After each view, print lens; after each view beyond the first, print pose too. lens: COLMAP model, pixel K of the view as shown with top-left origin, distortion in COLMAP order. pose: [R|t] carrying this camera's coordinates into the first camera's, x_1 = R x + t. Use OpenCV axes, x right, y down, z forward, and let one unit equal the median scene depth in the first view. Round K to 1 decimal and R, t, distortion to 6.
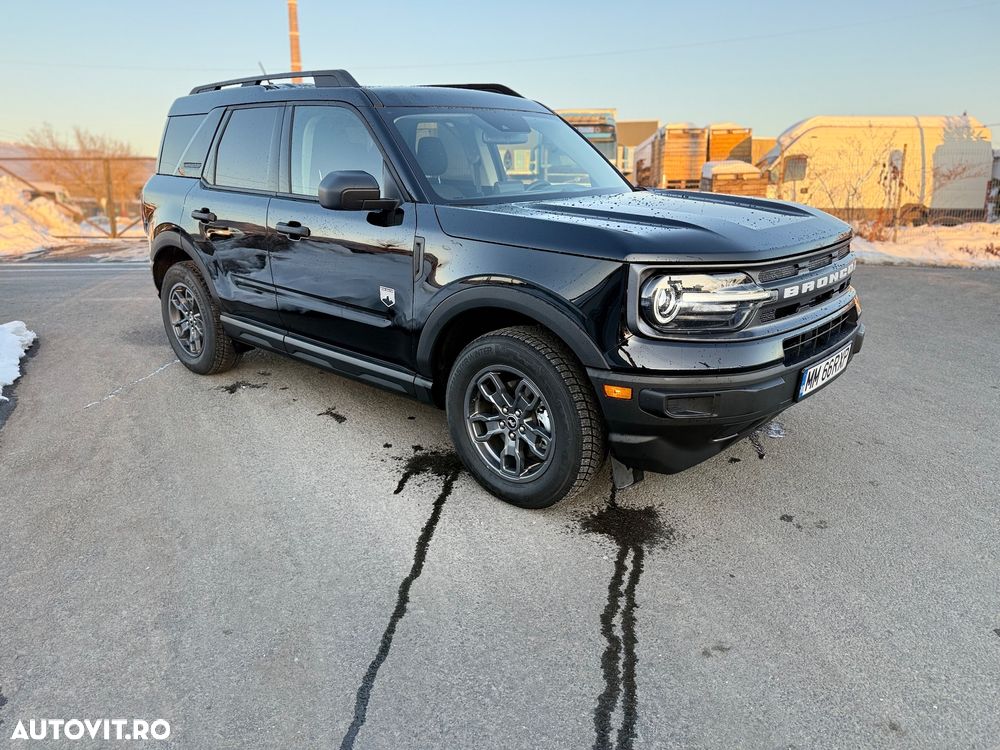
lens RADIAL K [[702.6, 0, 497.3], [0, 702.6, 374.1], [0, 0, 1]] dist [0.065938, -0.066838]
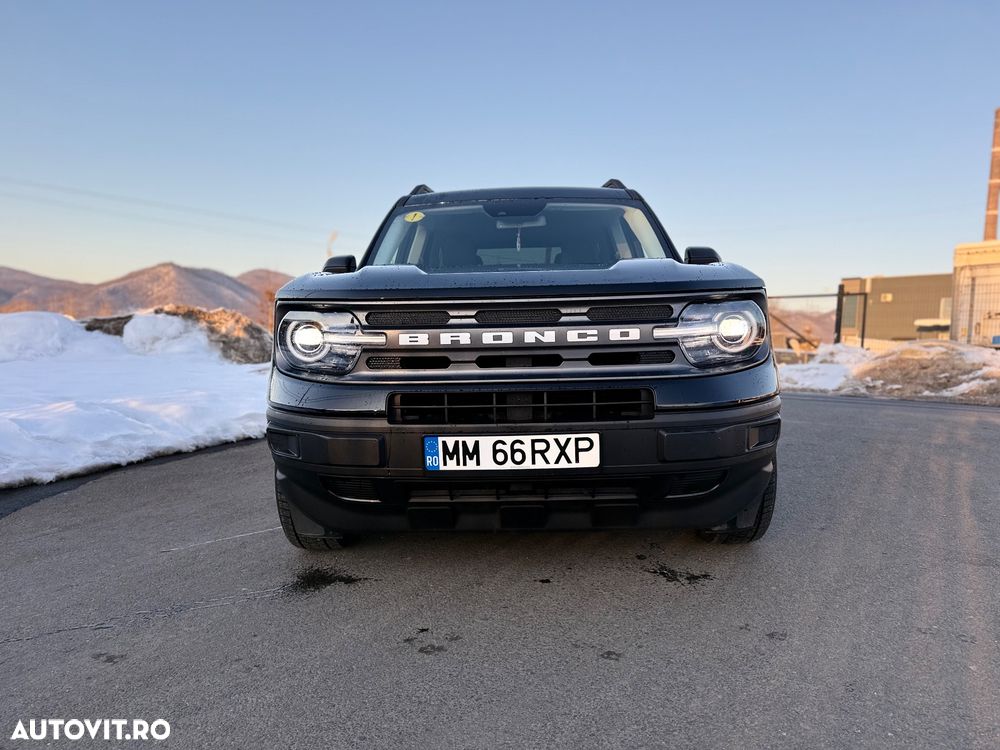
lens RADIAL K [[702.6, 0, 503.0], [0, 702.6, 375.1], [0, 0, 1]] dist [0.065938, -0.066838]
pose [[0.655432, 0.061680, -0.752731, 0.887772], [-0.215536, 0.970488, -0.108152, -0.004050], [0.723846, 0.233127, 0.649383, 0.420991]]
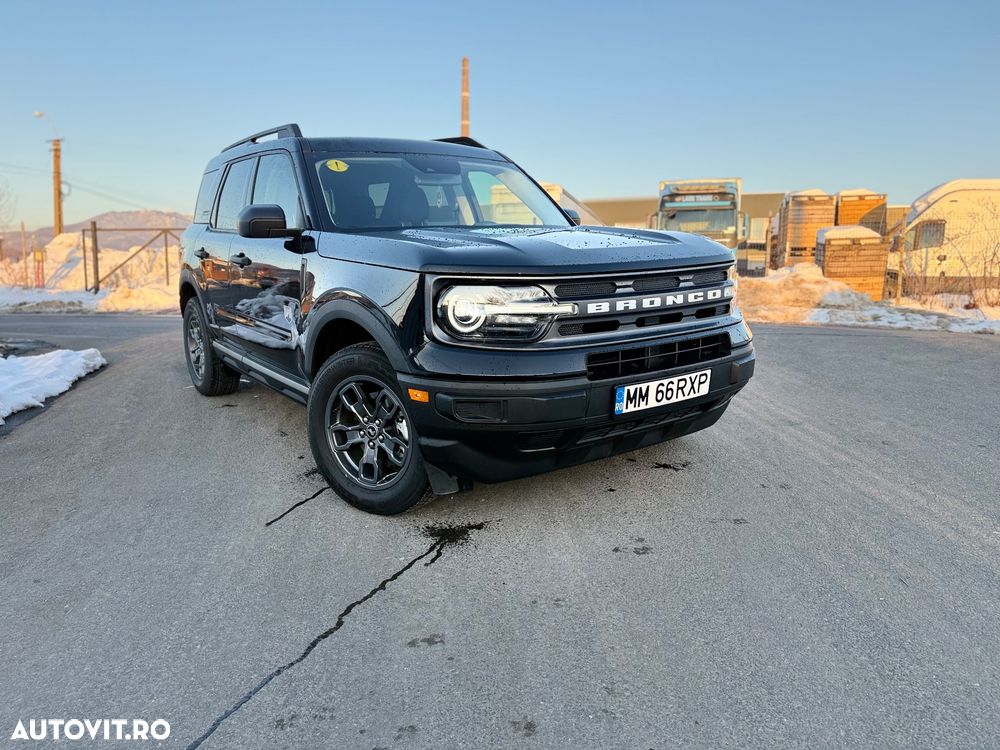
lens RADIAL K [[702.6, 0, 493.3], [0, 702.6, 371.3], [0, 0, 1]] dist [0.065938, -0.066838]
pose [[0.975809, 0.039208, -0.215080, 0.383463], [-0.061266, 0.993410, -0.096867, 0.063792], [0.209865, 0.107700, 0.971781, 0.002382]]
